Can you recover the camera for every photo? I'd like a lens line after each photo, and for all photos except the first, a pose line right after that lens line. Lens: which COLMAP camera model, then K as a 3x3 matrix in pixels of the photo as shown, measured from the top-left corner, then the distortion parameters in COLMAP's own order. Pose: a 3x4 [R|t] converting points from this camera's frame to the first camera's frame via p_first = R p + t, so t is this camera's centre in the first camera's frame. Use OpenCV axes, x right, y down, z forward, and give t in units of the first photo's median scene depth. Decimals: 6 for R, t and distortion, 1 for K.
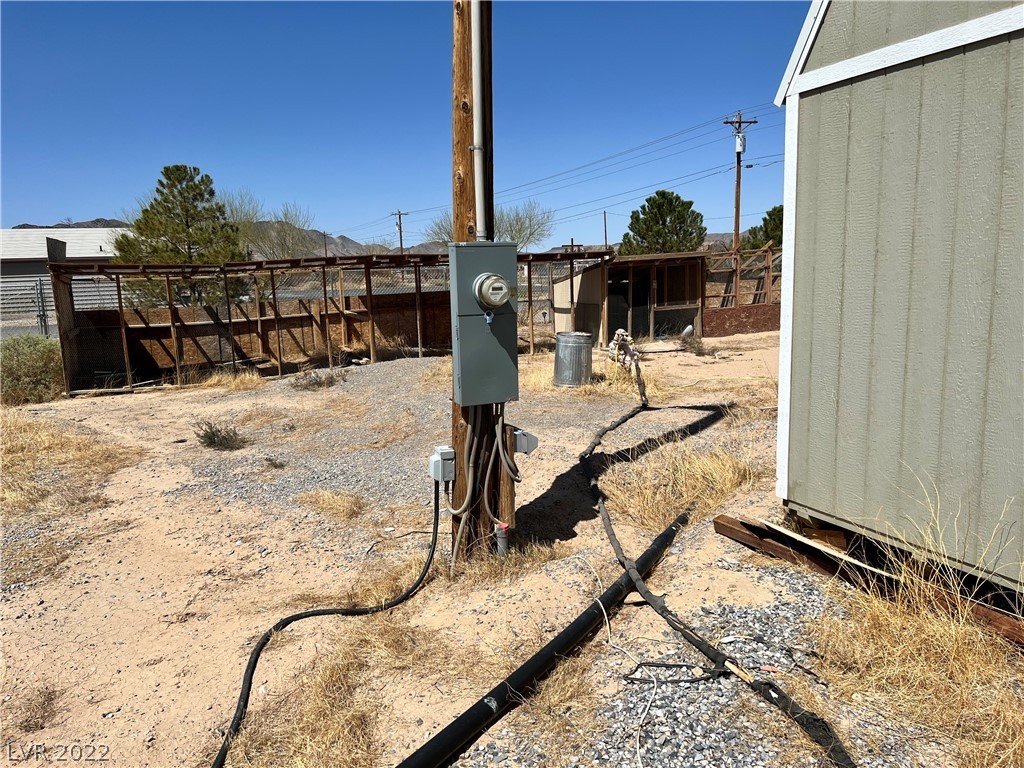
lens RADIAL K [[767.1, 0, 512.0], [0, 767.1, 384.0], [0, 0, 1]] dist [0.056877, -0.072187]
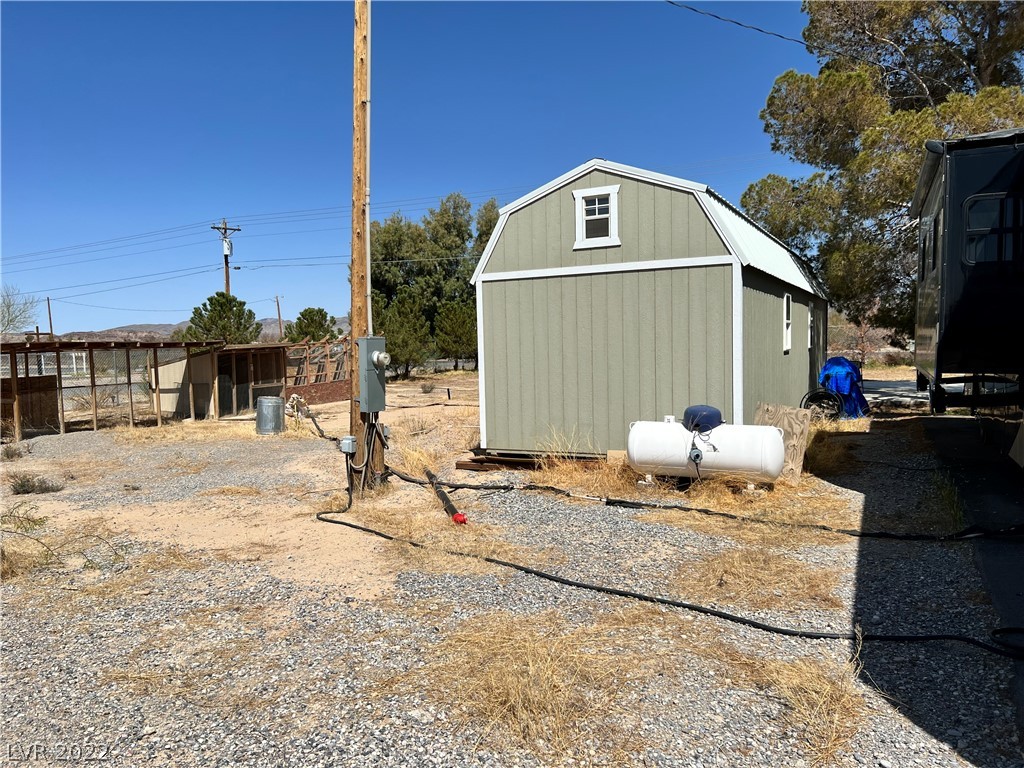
lens RADIAL K [[764.5, 0, 505.9], [0, 764.5, 382.5], [0, 0, 1]] dist [0.025609, -0.043032]
pose [[0.775103, -0.020502, 0.631502, -0.288587], [0.095537, 0.991785, -0.085063, 0.042309], [-0.624570, 0.126264, 0.770694, -0.231088]]
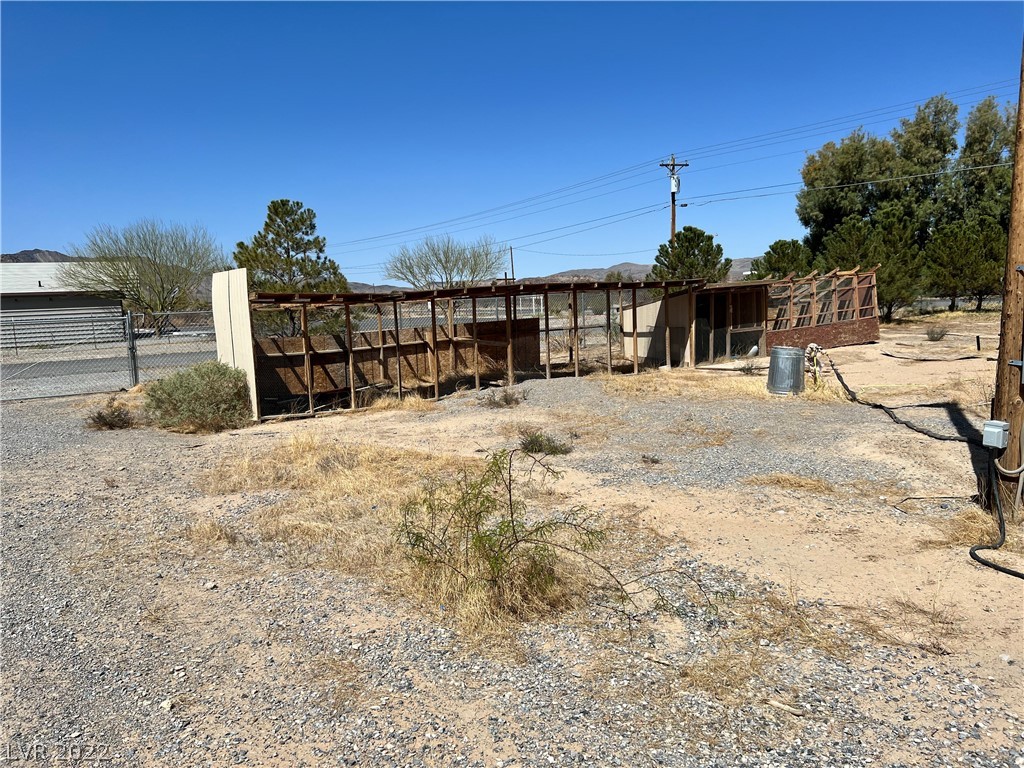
lens RADIAL K [[753.8, 0, 512.0], [0, 753.8, 398.0], [0, 0, 1]] dist [0.064964, -0.085691]
pose [[0.988499, -0.027805, 0.148648, -0.297017], [0.031297, 0.999285, -0.021209, 0.012340], [-0.147952, 0.025617, 0.988663, -0.036766]]
